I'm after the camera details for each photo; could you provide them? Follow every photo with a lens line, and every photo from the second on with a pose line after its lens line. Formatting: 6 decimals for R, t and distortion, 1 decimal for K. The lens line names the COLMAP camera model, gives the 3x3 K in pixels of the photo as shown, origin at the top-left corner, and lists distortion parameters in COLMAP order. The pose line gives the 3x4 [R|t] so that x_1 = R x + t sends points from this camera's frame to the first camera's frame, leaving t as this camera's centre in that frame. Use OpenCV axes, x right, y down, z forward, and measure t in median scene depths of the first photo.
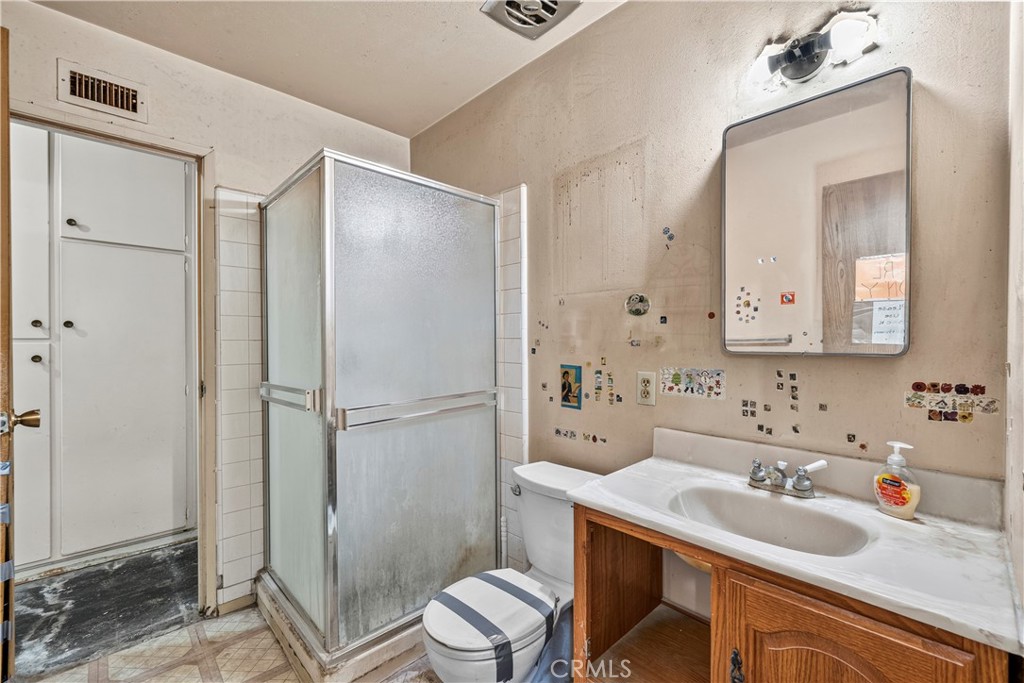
lens RADIAL K [[432.8, 0, 509.8], [0, 432.8, 343.7], [0, 0, 1]] dist [0.000413, 0.000064]
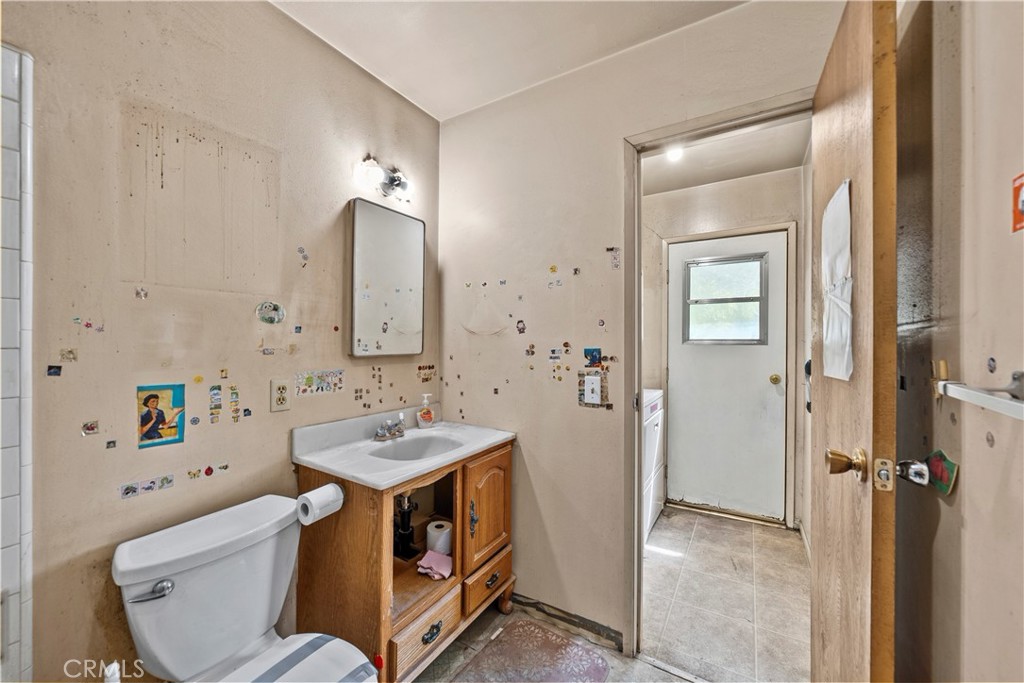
lens RADIAL K [[385.5, 0, 510.1], [0, 385.5, 342.3], [0, 0, 1]] dist [-0.005128, 0.000145]
pose [[-0.242779, 0.001661, 0.970080, -0.672690], [0.008375, 0.999965, 0.000384, -0.017439], [-0.970045, 0.008218, -0.242784, 0.661624]]
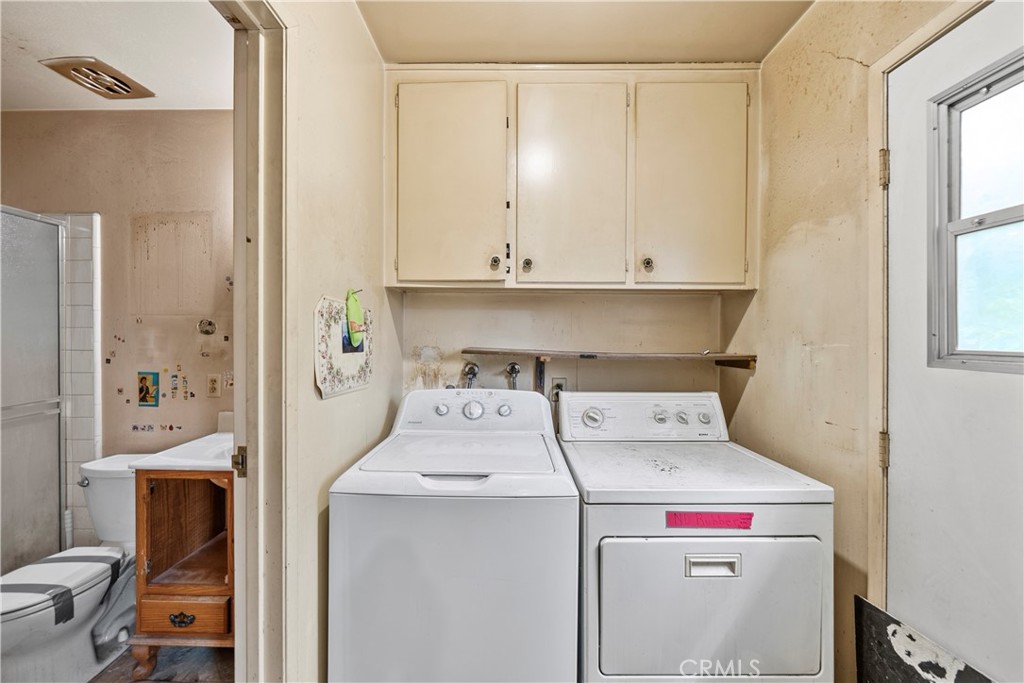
lens RADIAL K [[396.8, 0, 501.7], [0, 396.8, 338.2], [0, 0, 1]] dist [-0.001749, -0.000248]
pose [[0.701480, 0.002252, 0.712686, 0.046023], [0.002257, 0.999983, -0.005382, -0.043151], [-0.712686, 0.005384, 0.701463, -0.574487]]
